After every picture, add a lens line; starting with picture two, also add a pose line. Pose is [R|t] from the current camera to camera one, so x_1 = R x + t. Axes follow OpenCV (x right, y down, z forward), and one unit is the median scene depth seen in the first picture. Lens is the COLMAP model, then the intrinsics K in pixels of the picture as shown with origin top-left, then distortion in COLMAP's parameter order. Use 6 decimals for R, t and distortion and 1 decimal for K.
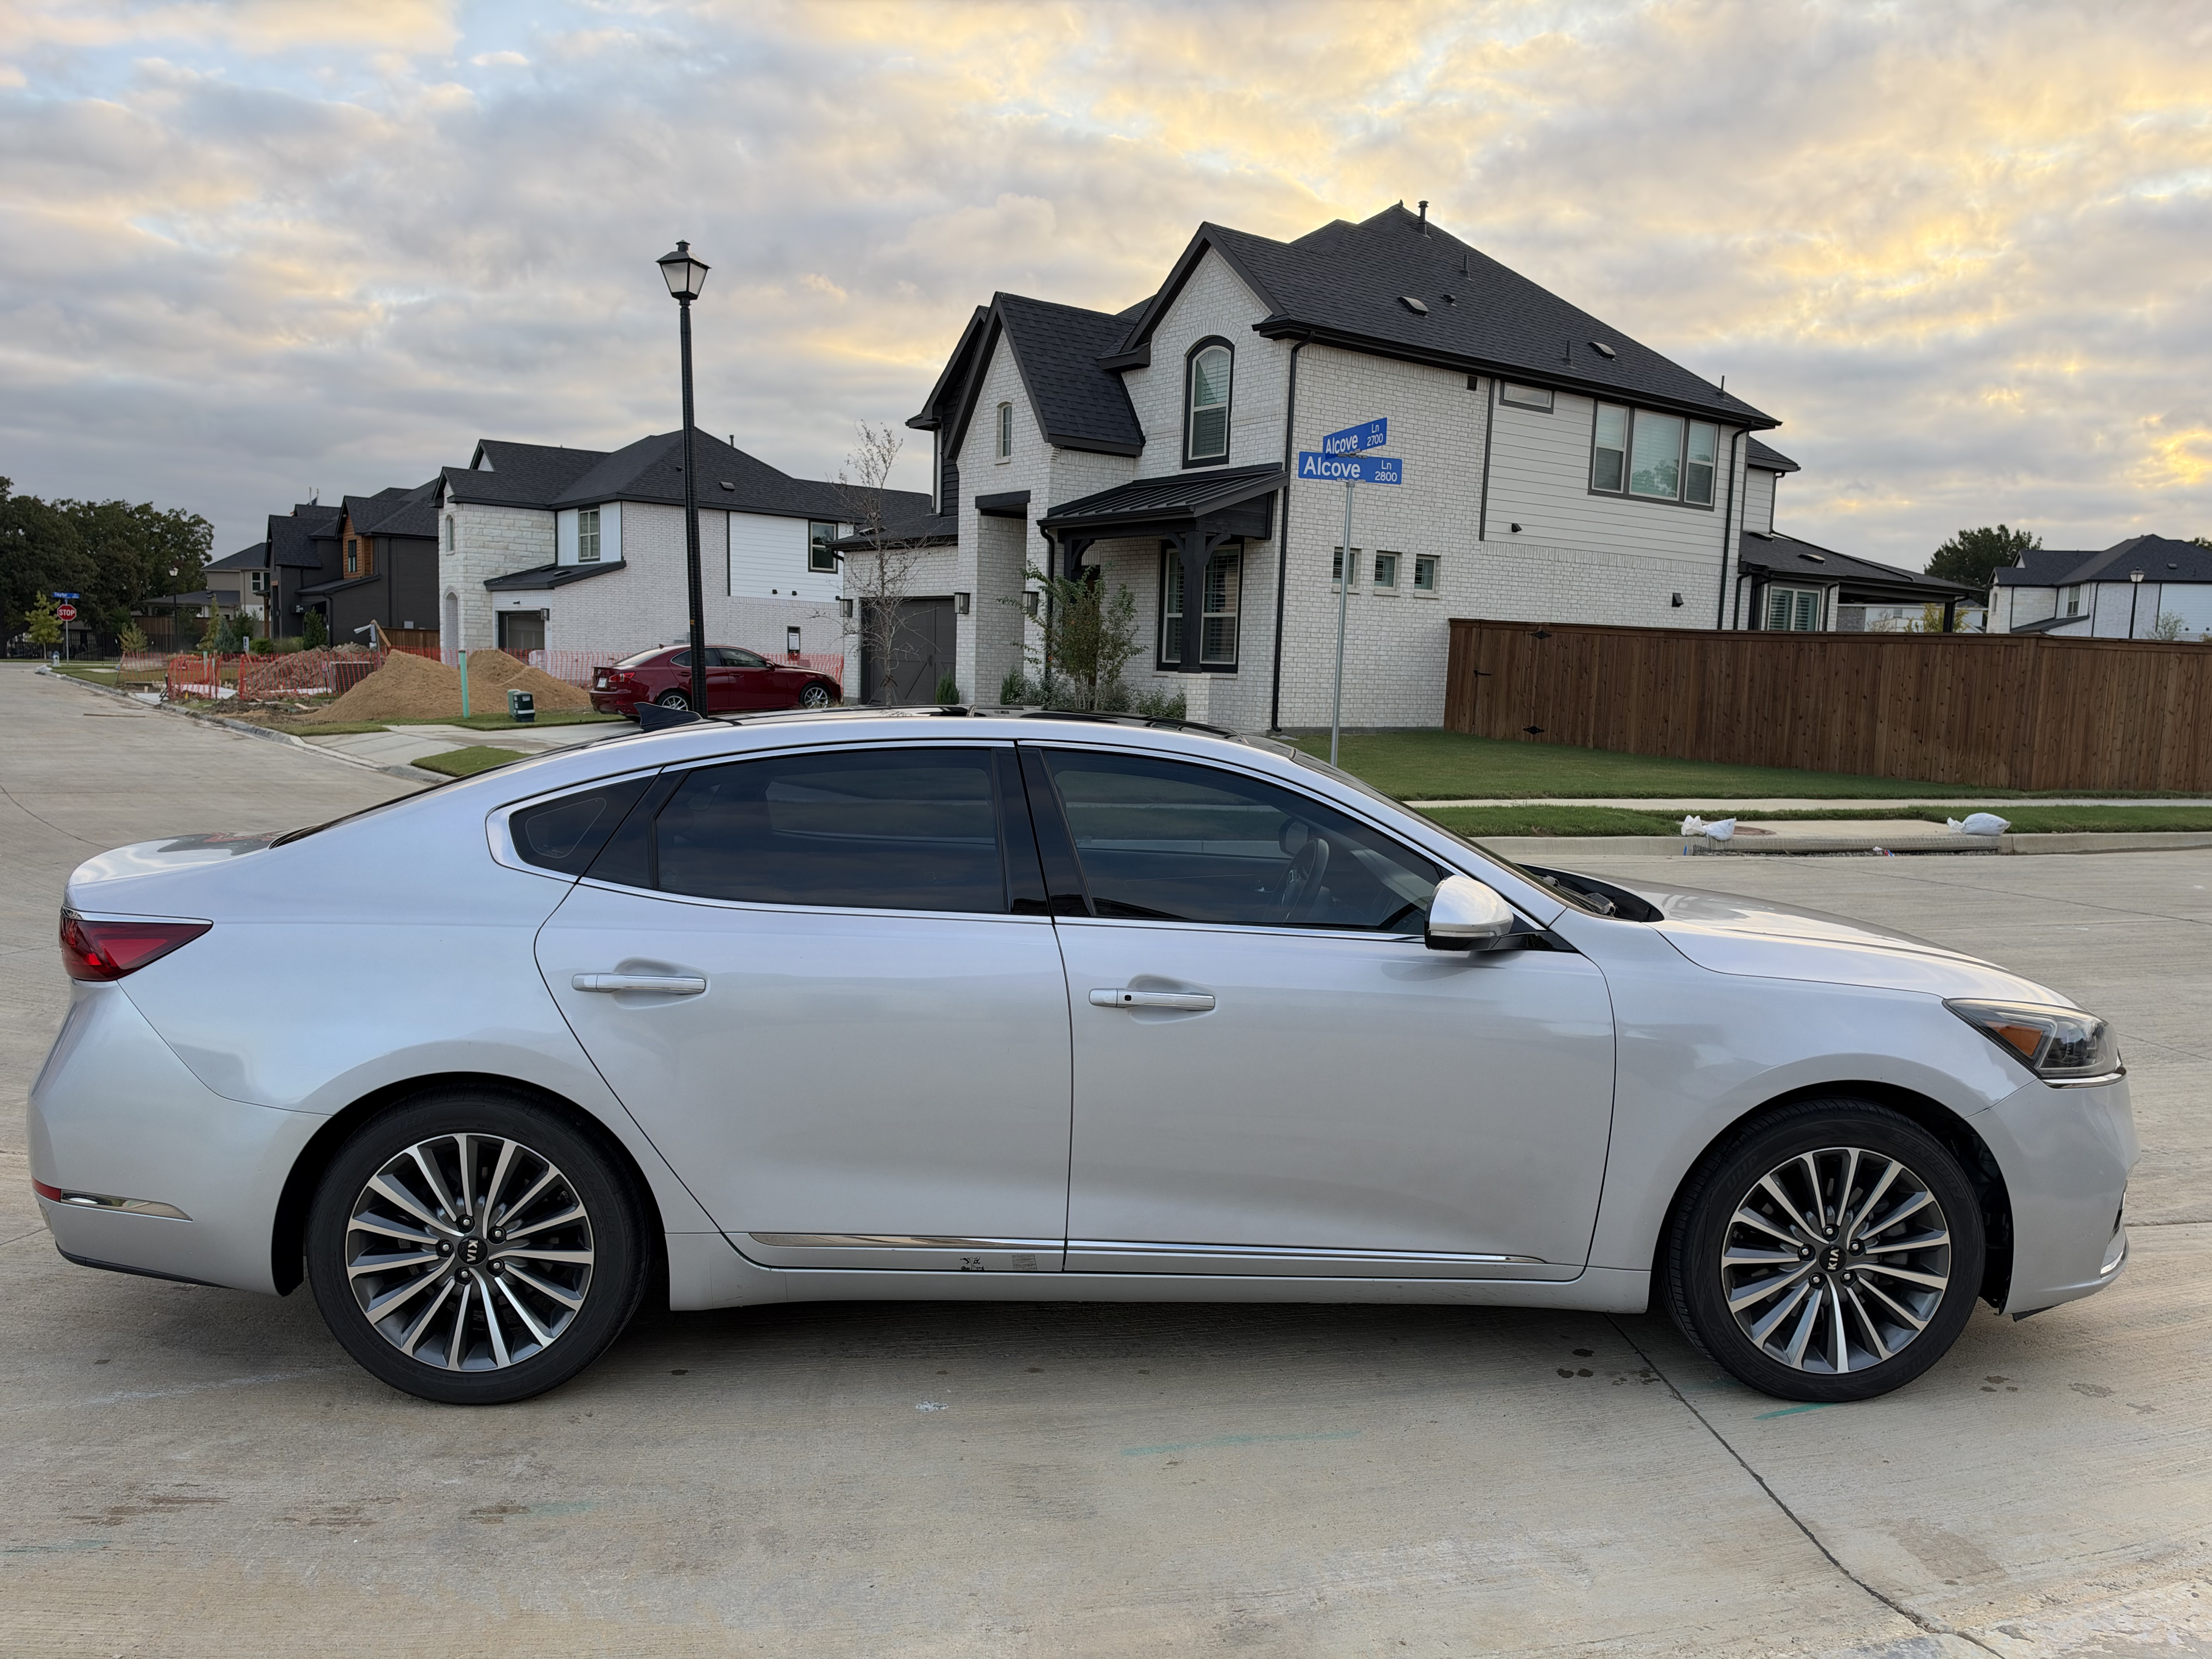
lens RADIAL K [[1575.5, 0, 1105.1], [0, 1575.5, 950.2], [0, 0, 1]] dist [0.002926, -0.028149]
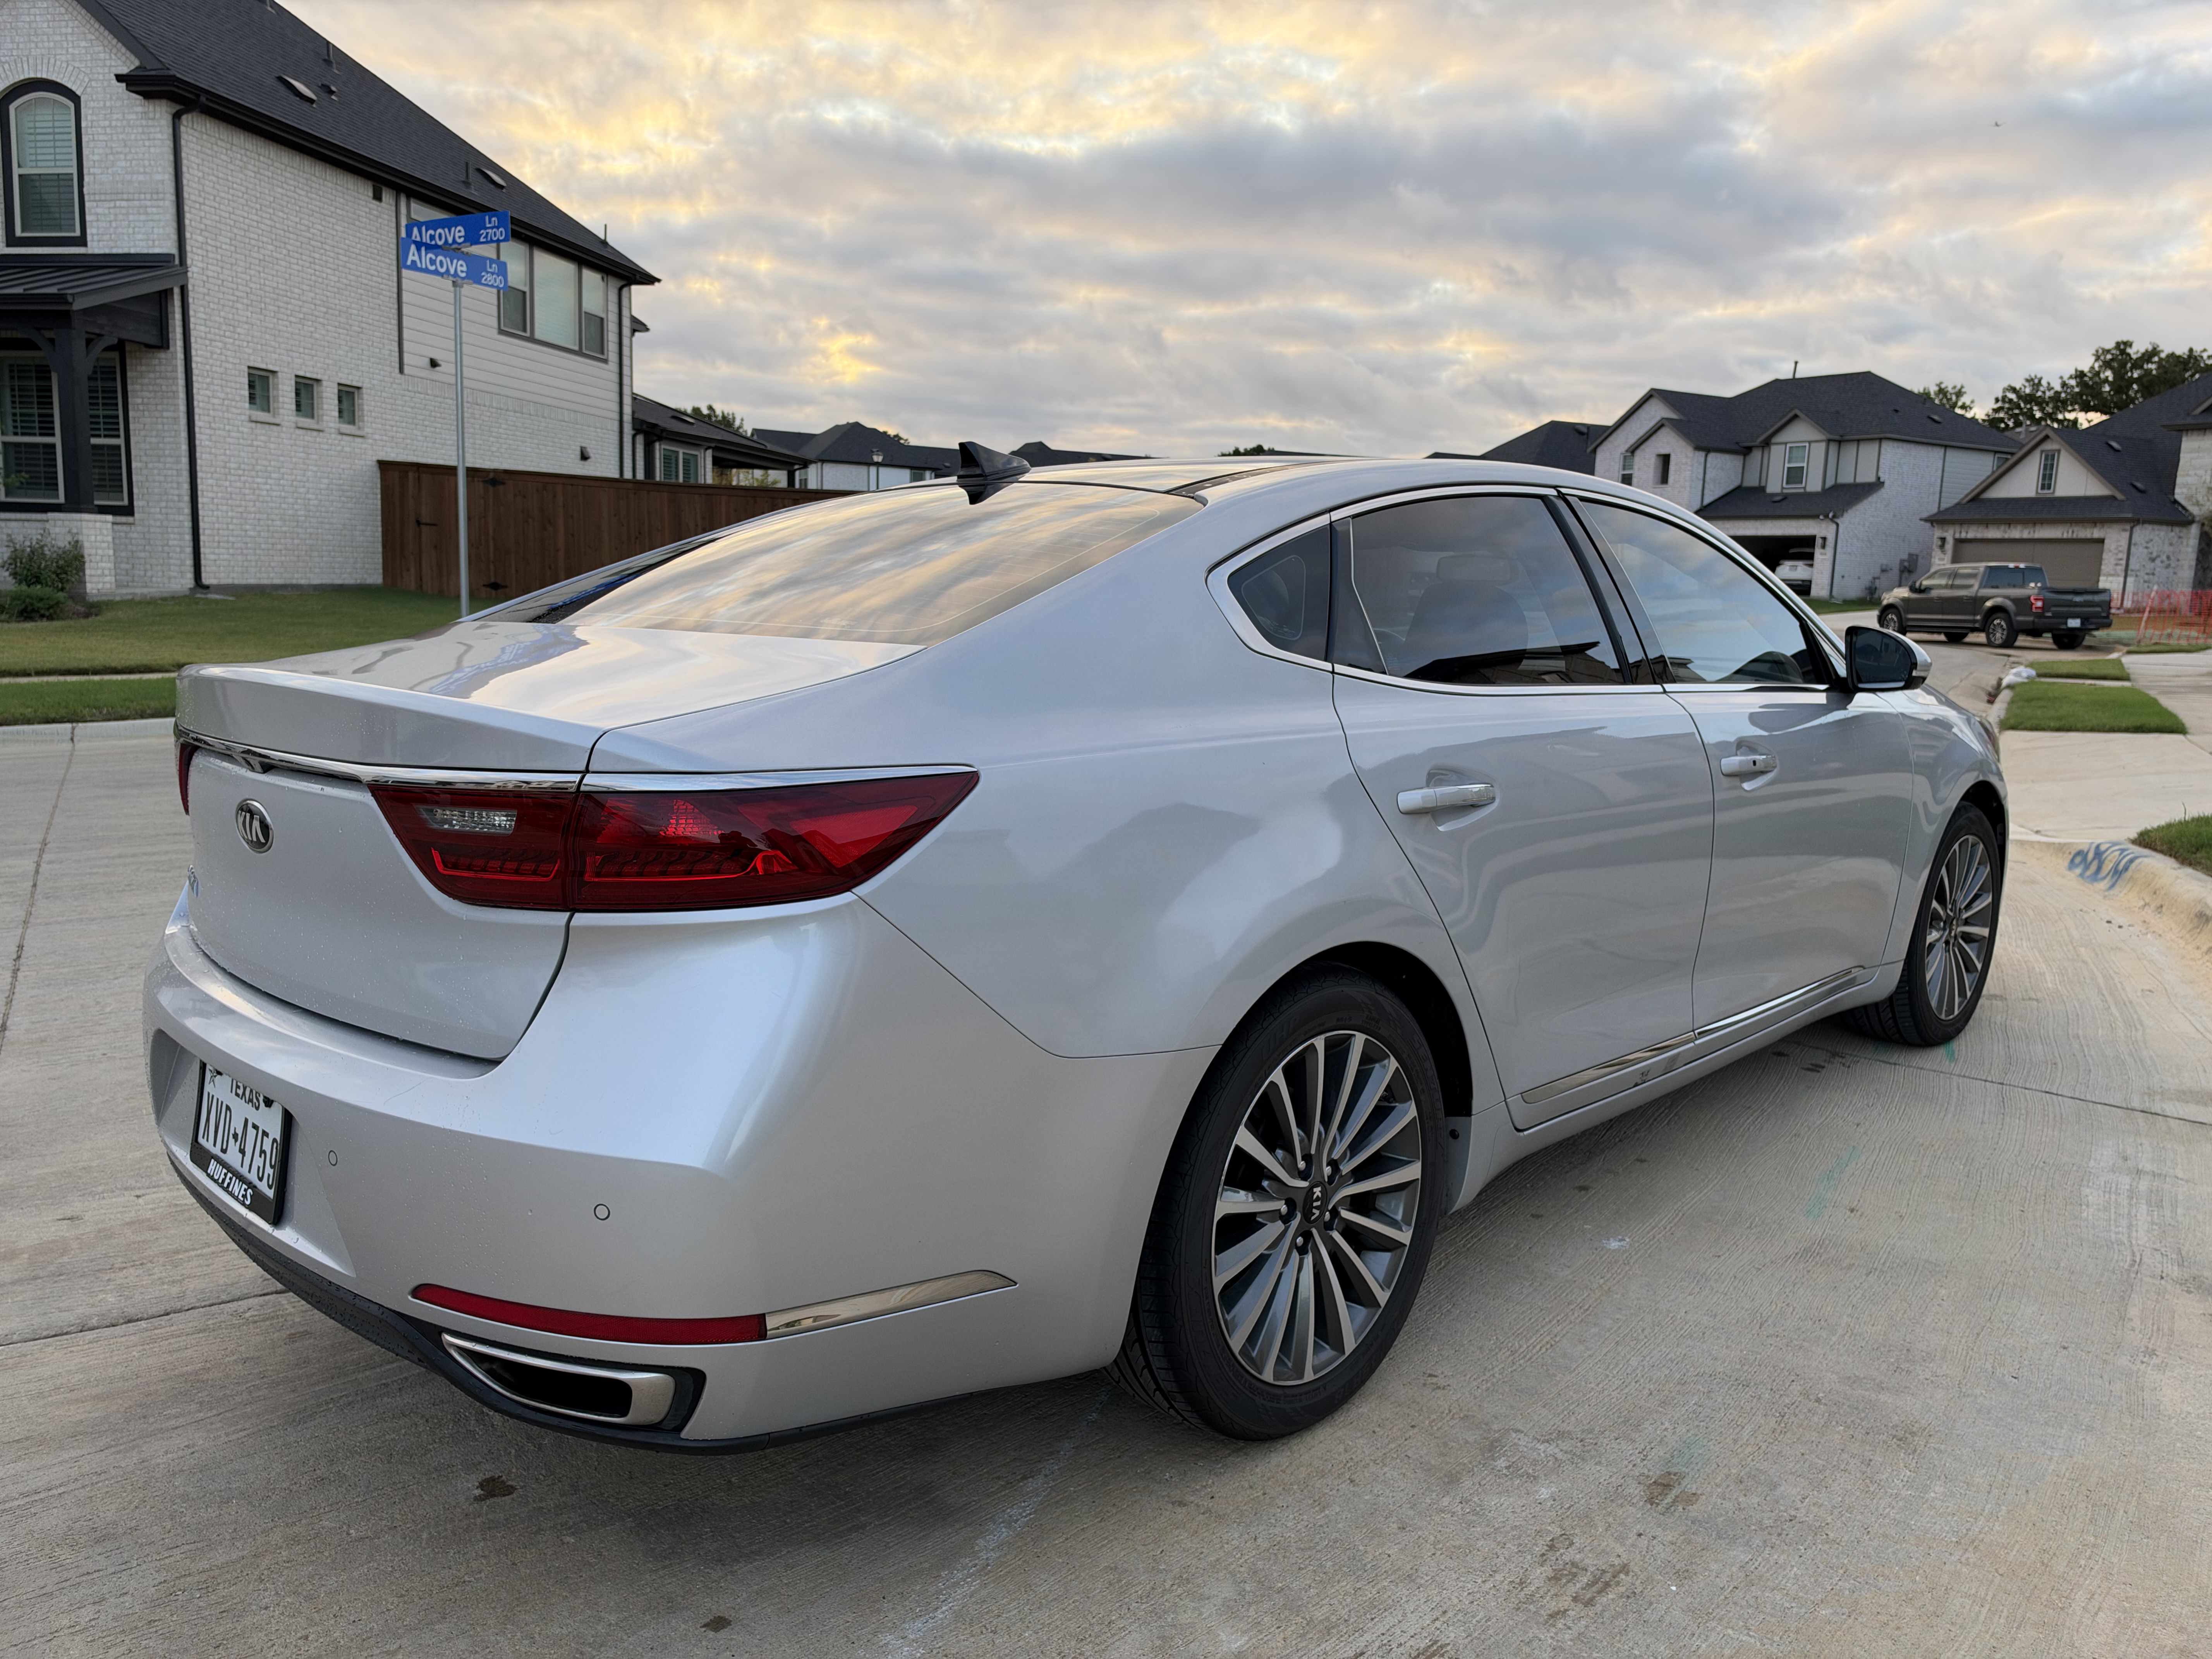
lens RADIAL K [[1572.1, 0, 1105.7], [0, 1572.1, 917.3], [0, 0, 1]] dist [-0.003386, -0.010422]
pose [[0.726424, -0.145361, 0.671698, -0.102426], [0.104893, 0.989375, 0.100670, -0.001300], [-0.679194, -0.002672, 0.733954, 0.062754]]
